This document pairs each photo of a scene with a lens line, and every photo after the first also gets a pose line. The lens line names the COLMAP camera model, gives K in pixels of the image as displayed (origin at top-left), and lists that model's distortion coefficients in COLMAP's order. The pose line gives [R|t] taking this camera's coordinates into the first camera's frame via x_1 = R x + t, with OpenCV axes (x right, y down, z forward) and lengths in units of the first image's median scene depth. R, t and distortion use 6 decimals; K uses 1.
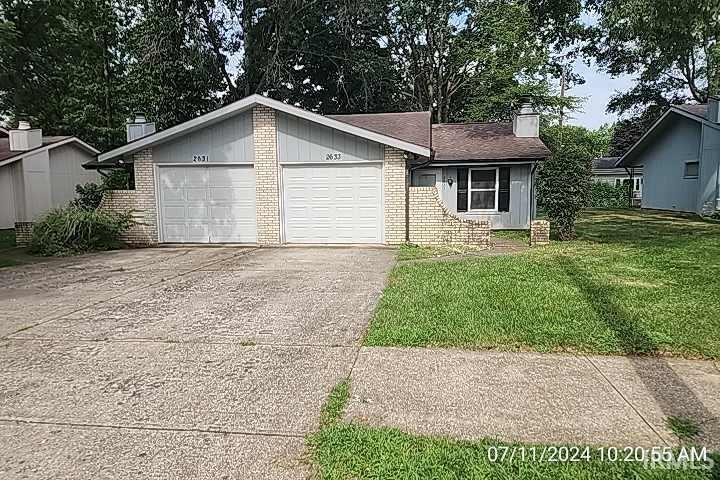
lens RADIAL K [[488.2, 0, 356.8], [0, 488.2, 240.0], [0, 0, 1]] dist [0.061102, -0.046695]
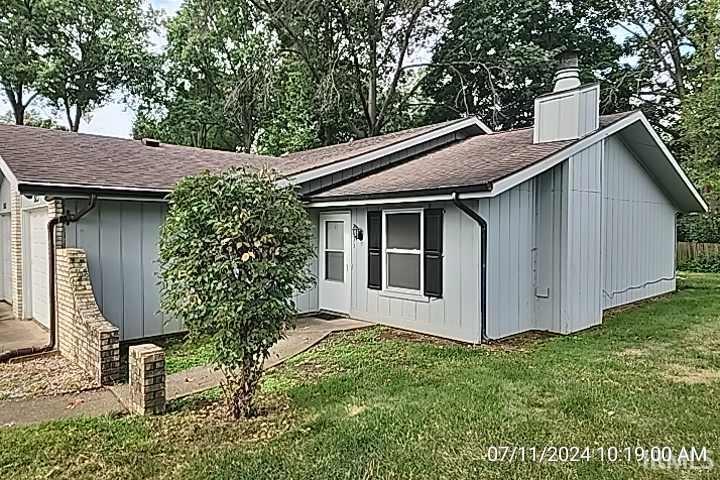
lens RADIAL K [[488.2, 0, 359.4], [0, 488.2, 249.5], [0, 0, 1]] dist [0.061102, -0.046695]
pose [[0.780864, 0.038749, -0.623498, 0.264467], [-0.072001, 0.997005, -0.028211, -0.042243], [0.620538, 0.066922, 0.781316, 0.278792]]
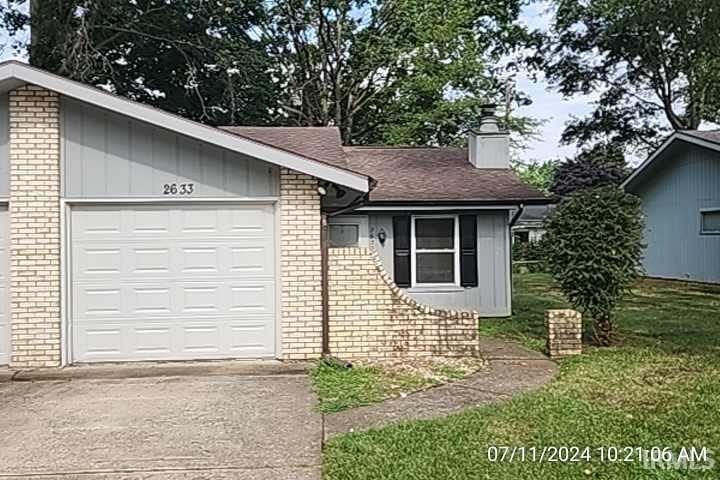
lens RADIAL K [[670.1, 0, 350.2], [0, 670.1, 230.9], [0, 0, 1]] dist [0.115039, 0.000000]
pose [[0.980035, 0.005193, 0.198757, -0.004397], [0.019218, 0.992504, -0.120692, -0.014239], [-0.197894, 0.122102, 0.972589, 0.105230]]
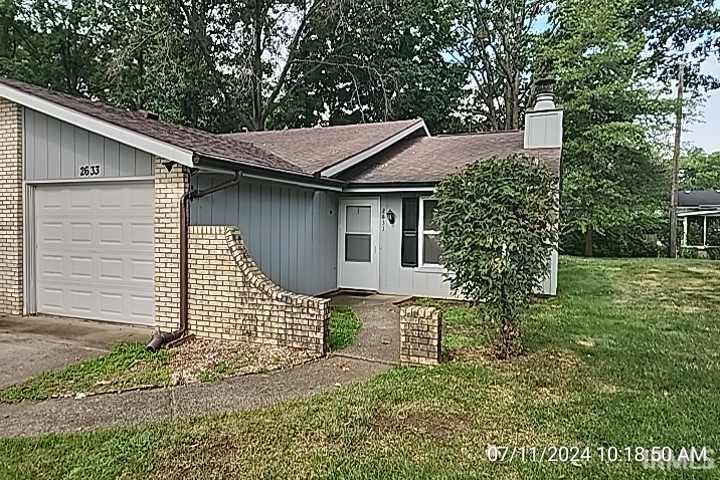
lens RADIAL K [[488.2, 0, 359.5], [0, 488.2, 242.8], [0, 0, 1]] dist [0.061102, -0.046695]
pose [[0.968213, 0.030769, -0.248229, 0.150718], [-0.045964, 0.997392, -0.055653, -0.025272], [0.245869, 0.065294, 0.967101, 0.193541]]
